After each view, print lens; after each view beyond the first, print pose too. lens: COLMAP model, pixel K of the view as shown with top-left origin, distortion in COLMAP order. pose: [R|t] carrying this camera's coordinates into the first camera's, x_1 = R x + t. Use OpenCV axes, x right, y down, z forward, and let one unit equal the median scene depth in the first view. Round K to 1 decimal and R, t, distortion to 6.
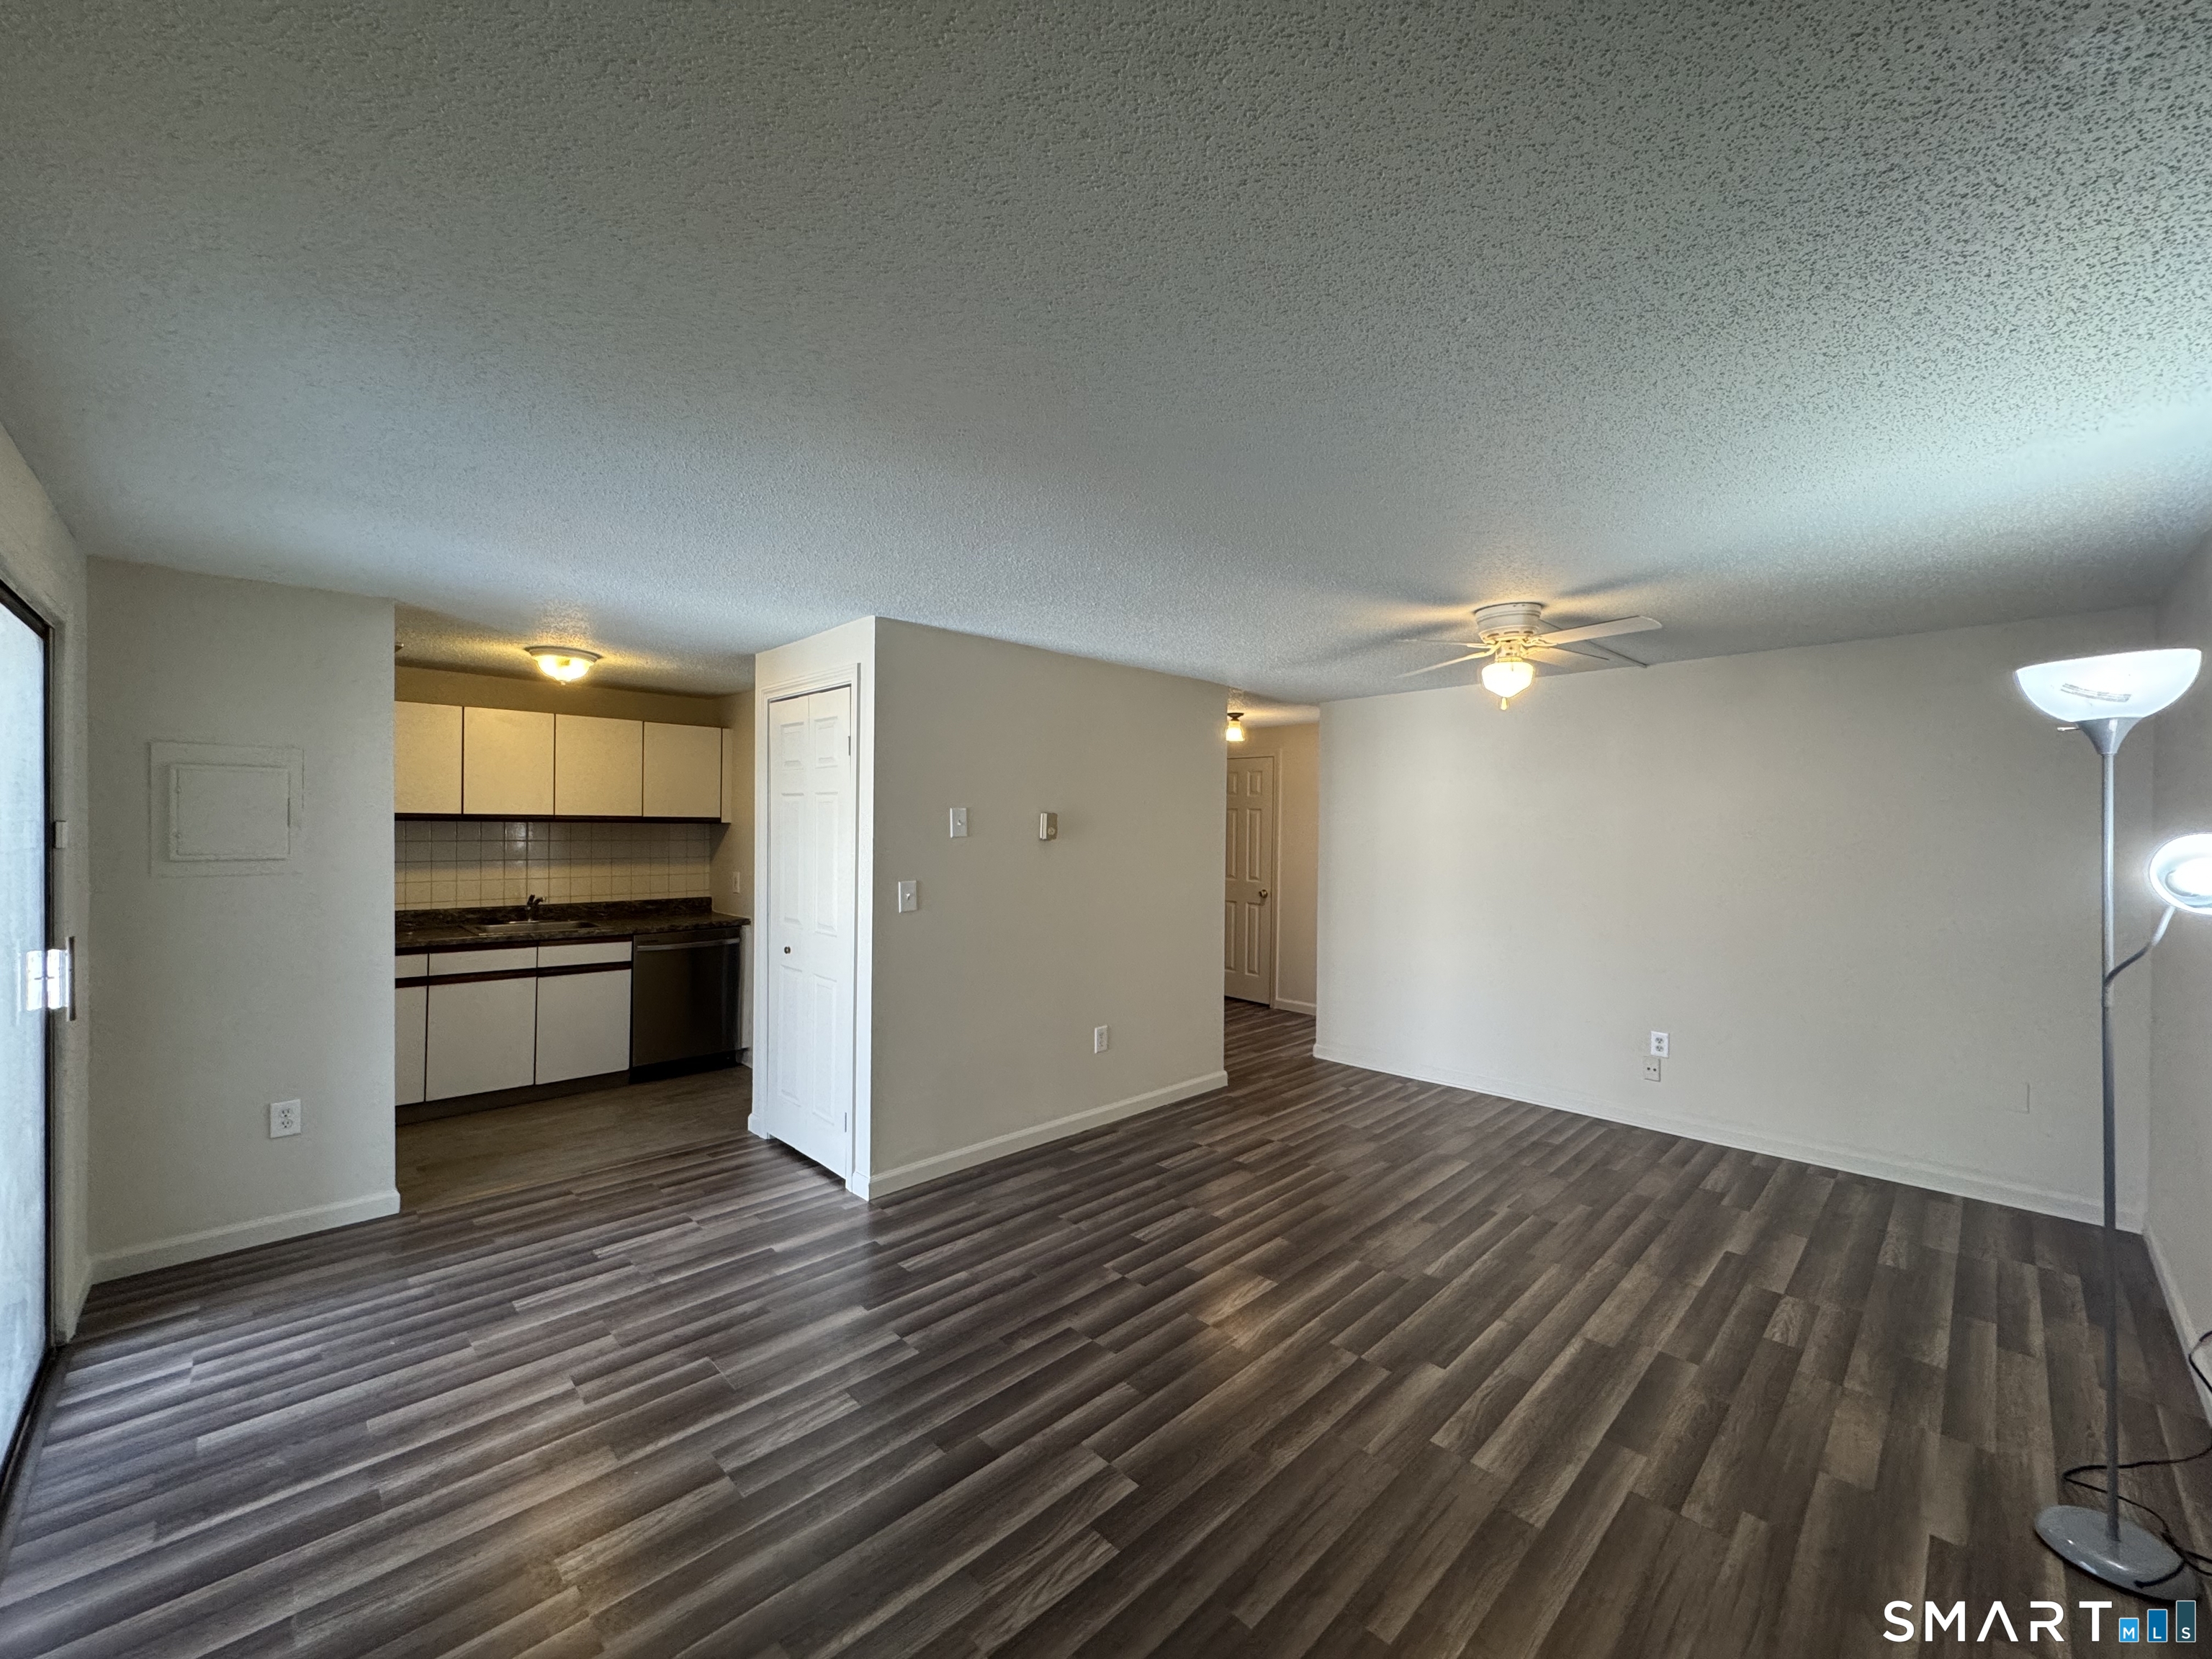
lens RADIAL K [[882.6, 0, 1110.0], [0, 882.6, 831.3], [0, 0, 1]] dist [-0.000788, 0.000315]
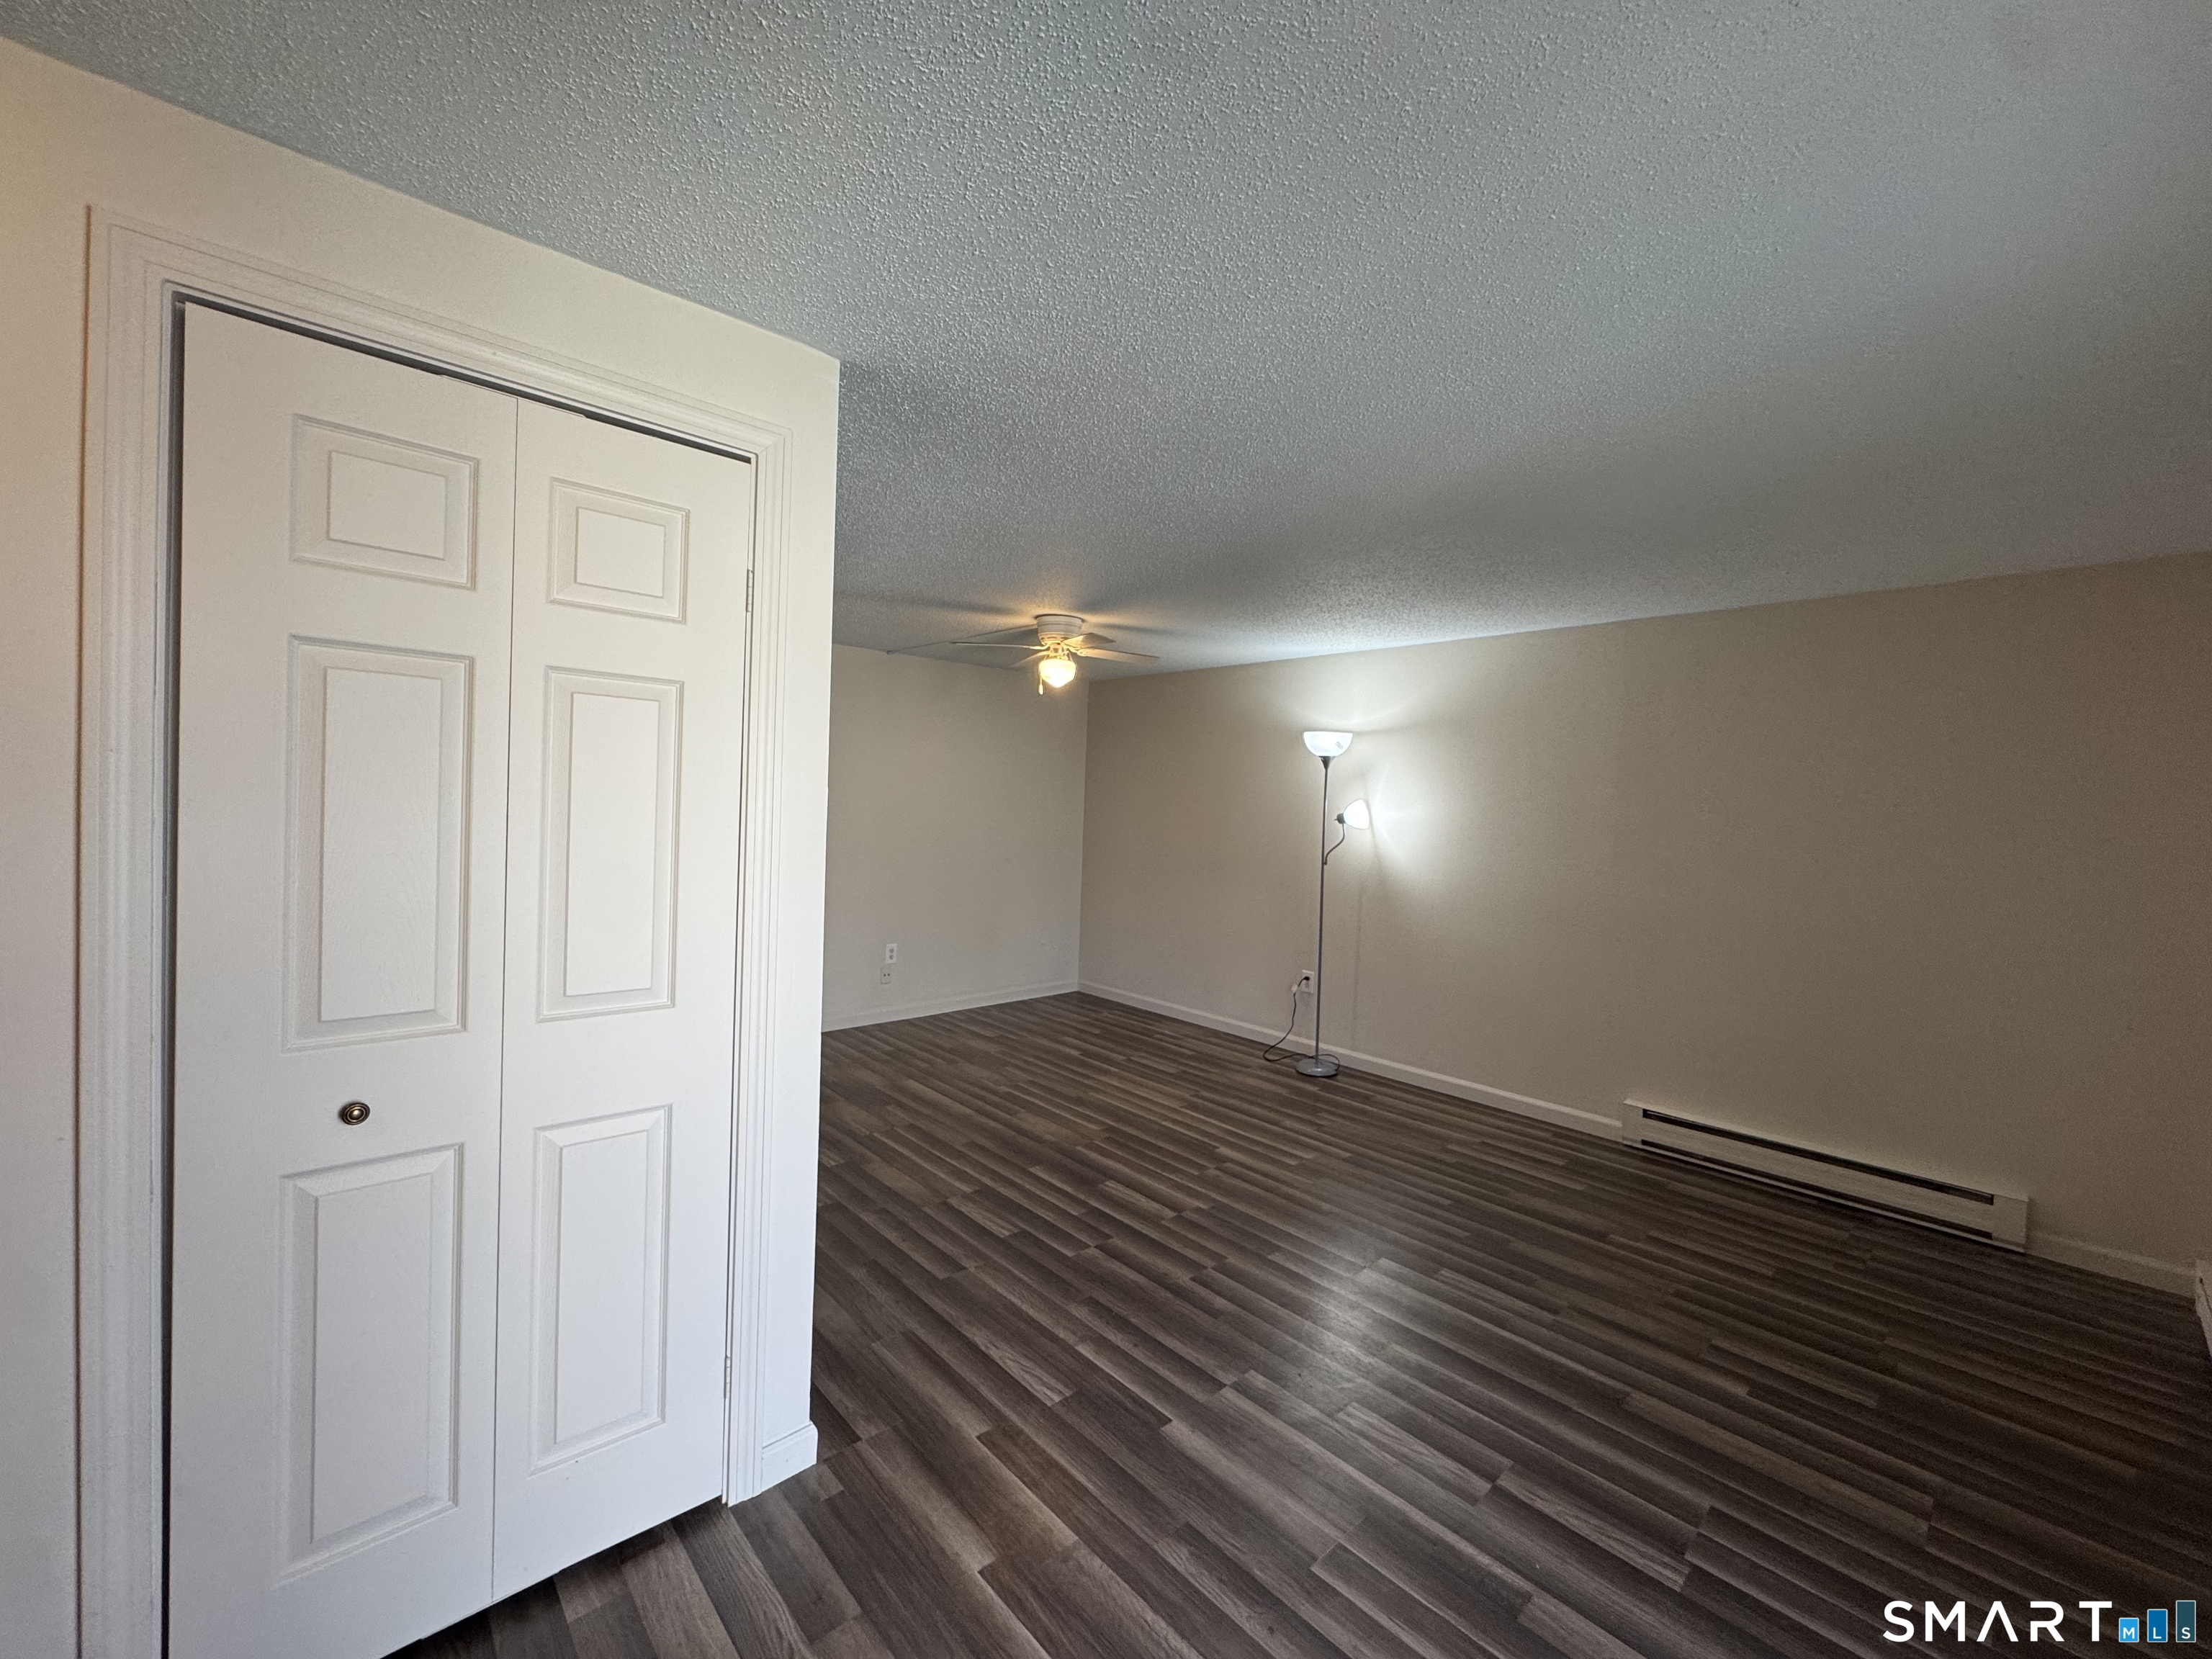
lens RADIAL K [[882.6, 0, 1114.1], [0, 882.6, 830.1], [0, 0, 1]] dist [-0.000788, 0.000315]
pose [[0.028579, -0.036341, 0.998931, -0.878948], [-0.030276, 0.998849, 0.037204, 0.010375], [-0.999133, -0.031307, 0.027446, 0.908249]]
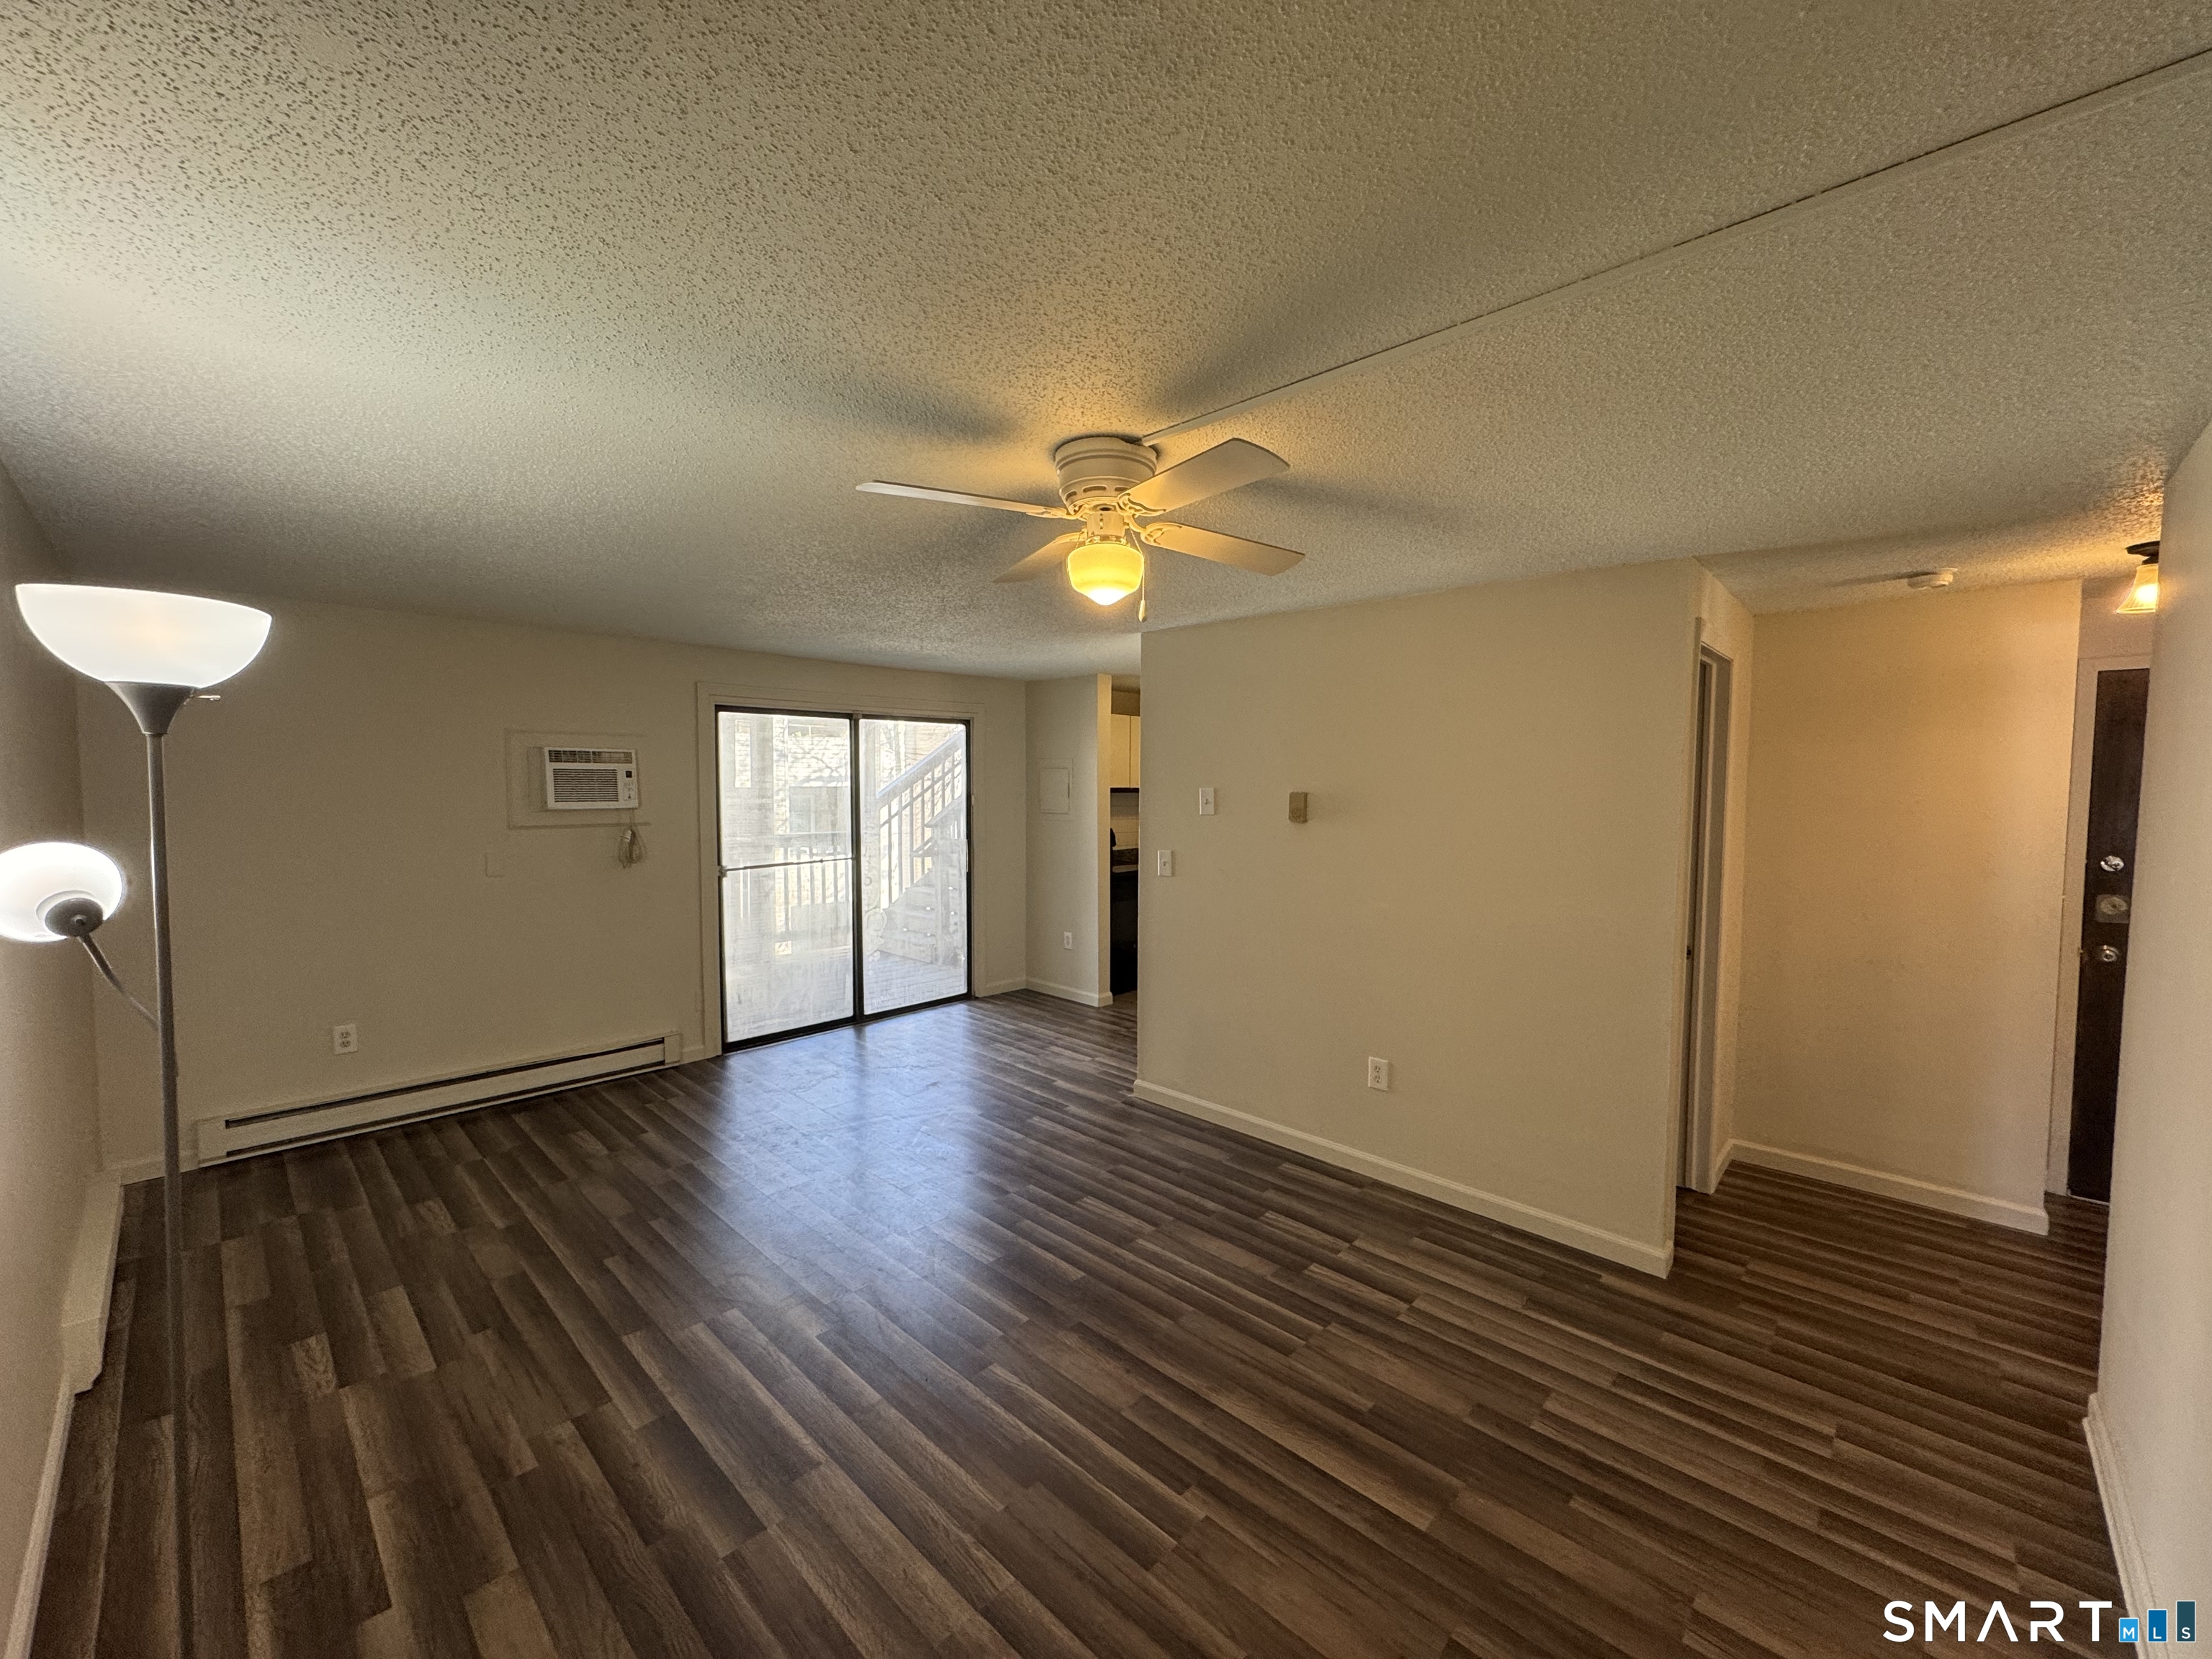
lens RADIAL K [[882.6, 0, 1097.2], [0, 882.6, 812.3], [0, 0, 1]] dist [-0.000788, 0.000315]
pose [[0.018722, 0.026978, -0.999461, 1.097848], [-0.013246, 0.999555, 0.026733, -0.027864], [0.999737, 0.012738, 0.019071, 1.020148]]
